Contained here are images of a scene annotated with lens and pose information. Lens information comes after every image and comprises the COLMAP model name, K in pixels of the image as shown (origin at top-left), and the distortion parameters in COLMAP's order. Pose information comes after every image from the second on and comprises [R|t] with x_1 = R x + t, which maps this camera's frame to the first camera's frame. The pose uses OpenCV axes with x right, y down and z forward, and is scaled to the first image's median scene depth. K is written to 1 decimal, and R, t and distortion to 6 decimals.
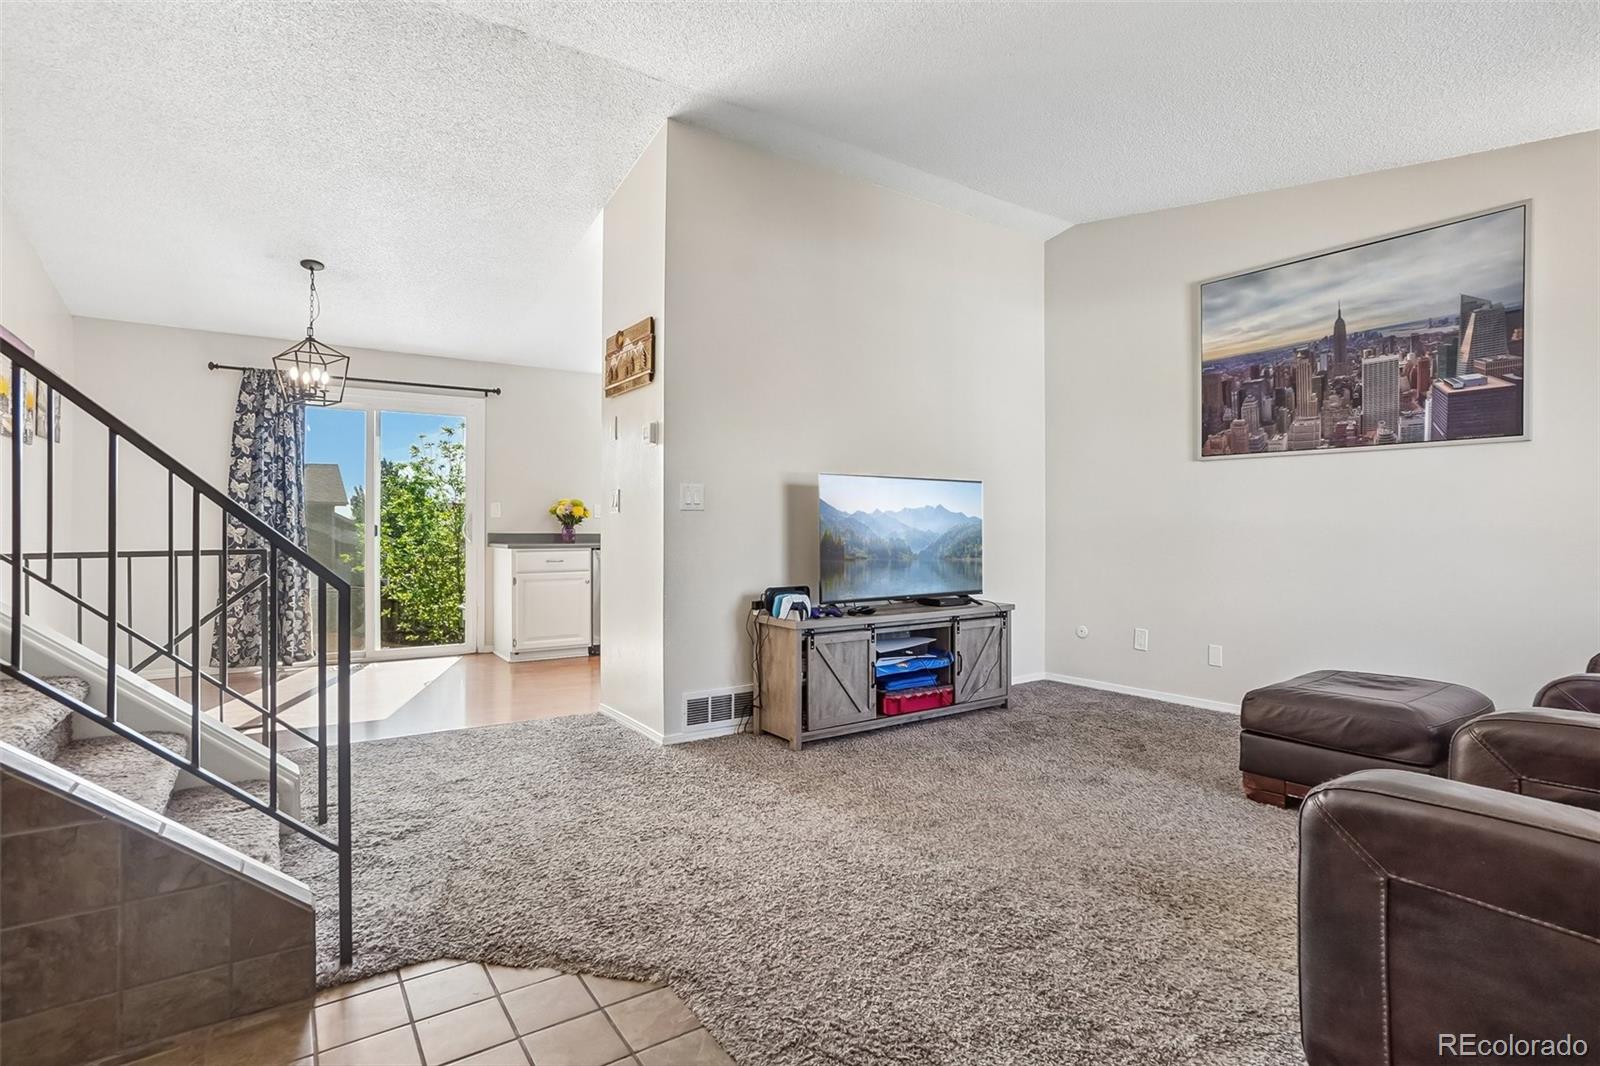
lens RADIAL K [[772.8, 0, 801.7], [0, 772.8, 527.0], [0, 0, 1]] dist [-0.055373, 0.025789]
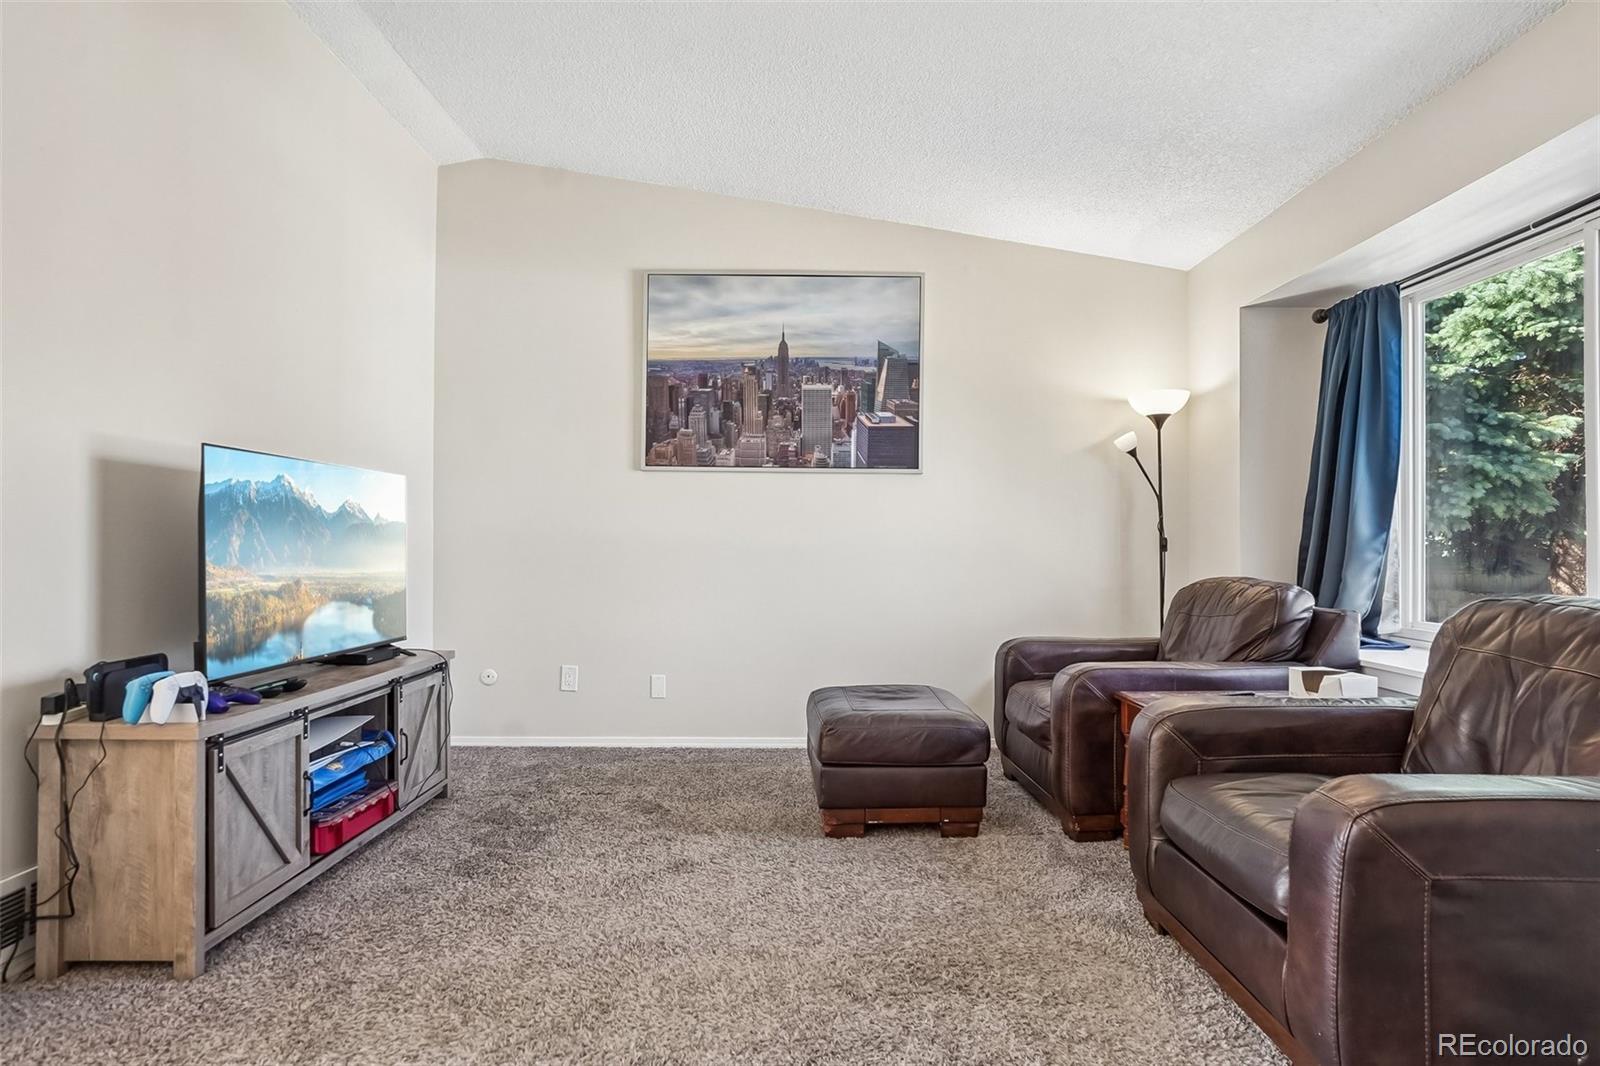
lens RADIAL K [[853.5, 0, 788.8], [0, 853.5, 541.6], [0, 0, 1]] dist [-0.039295, 0.022851]
pose [[0.579555, 0.006783, 0.814905, -0.214620], [-0.005457, 0.999975, -0.004443, -0.000003], [-0.814915, -0.001872, 0.579578, 0.317209]]
